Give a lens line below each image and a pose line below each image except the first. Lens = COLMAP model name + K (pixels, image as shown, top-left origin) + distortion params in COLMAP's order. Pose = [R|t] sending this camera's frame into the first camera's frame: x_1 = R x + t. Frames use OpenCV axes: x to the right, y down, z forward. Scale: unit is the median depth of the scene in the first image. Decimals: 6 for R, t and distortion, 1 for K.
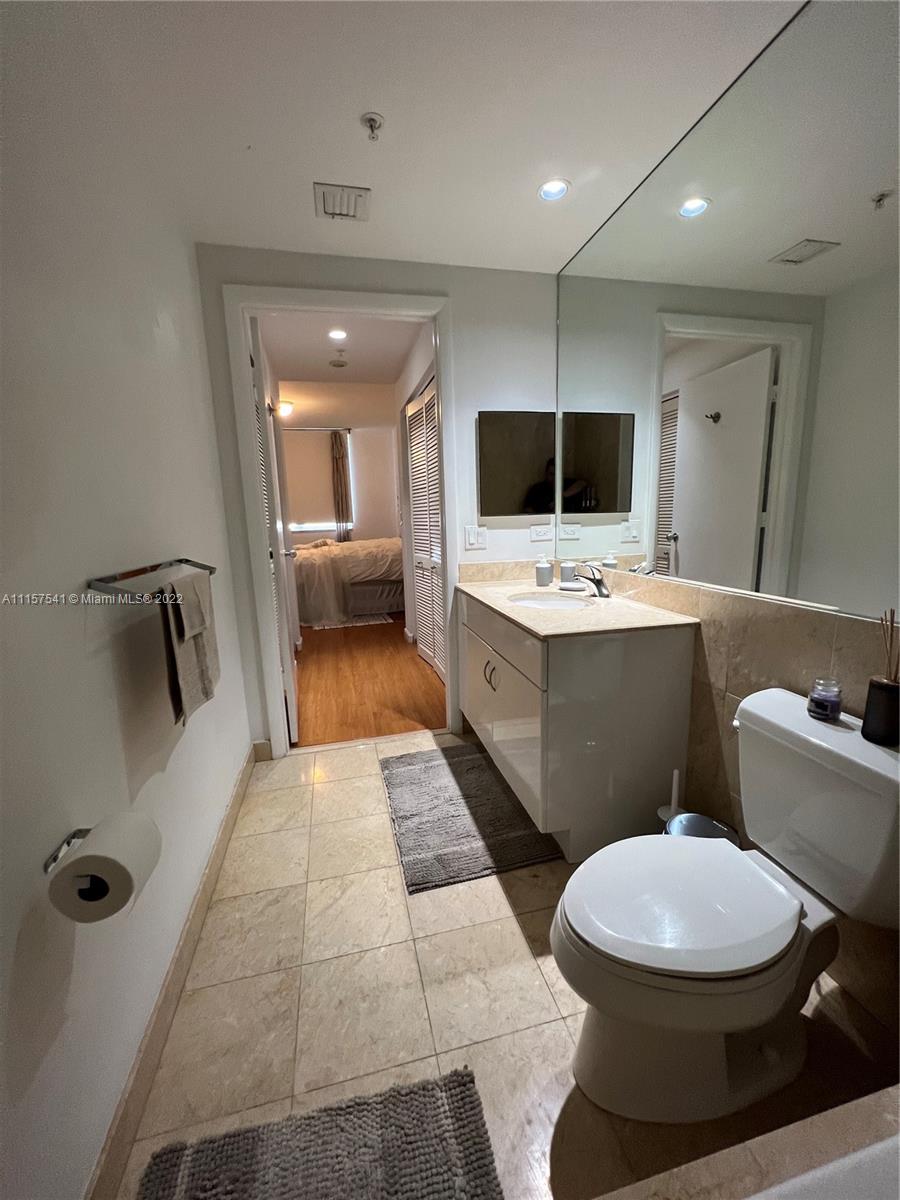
lens RADIAL K [[481.8, 0, 450.0], [0, 481.8, 600.0], [0, 0, 1]] dist [-0.000209, -0.000085]
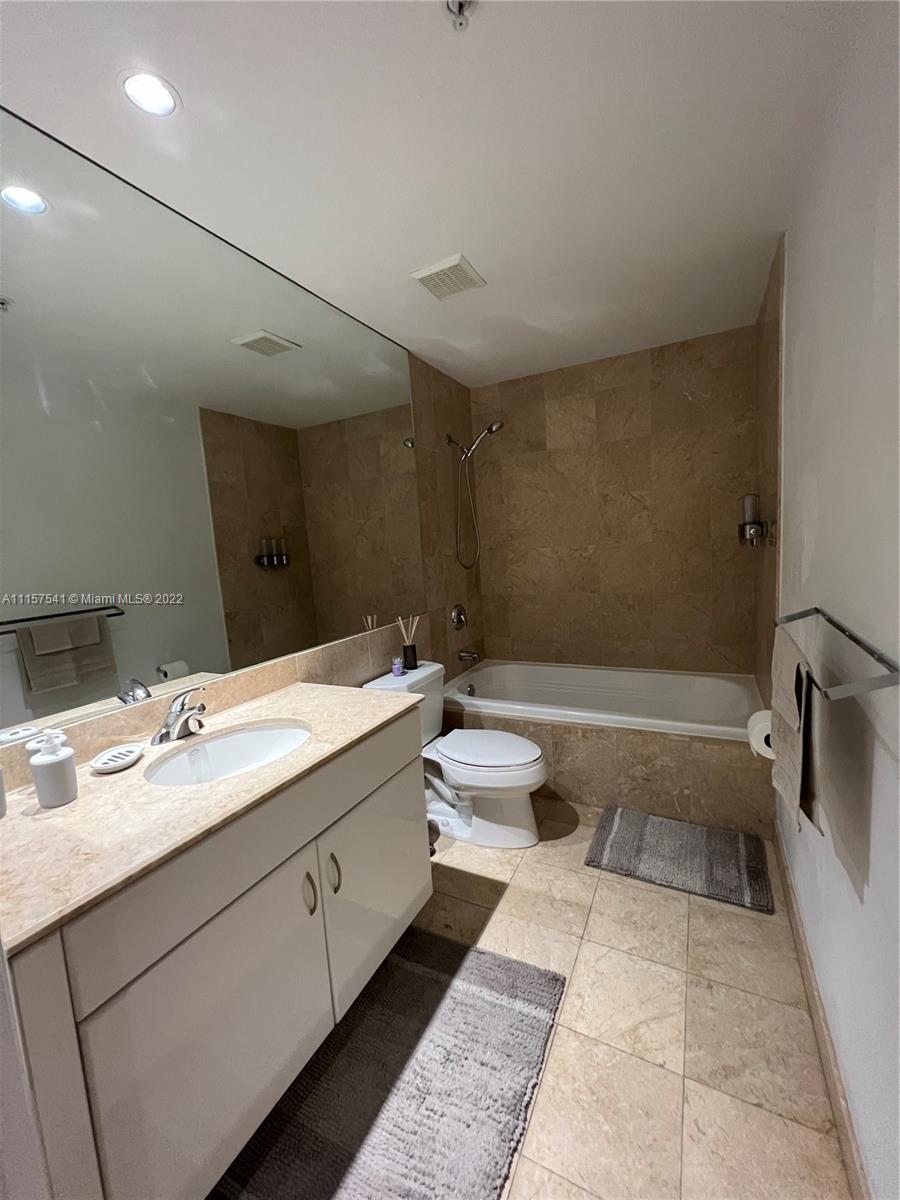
lens RADIAL K [[481.8, 0, 450.0], [0, 481.8, 600.0], [0, 0, 1]] dist [-0.000209, -0.000085]
pose [[-0.752498, 0.005051, 0.658576, -0.525542], [0.203946, 0.952604, 0.225725, -0.336612], [-0.626222, 0.304171, -0.717862, 1.560056]]
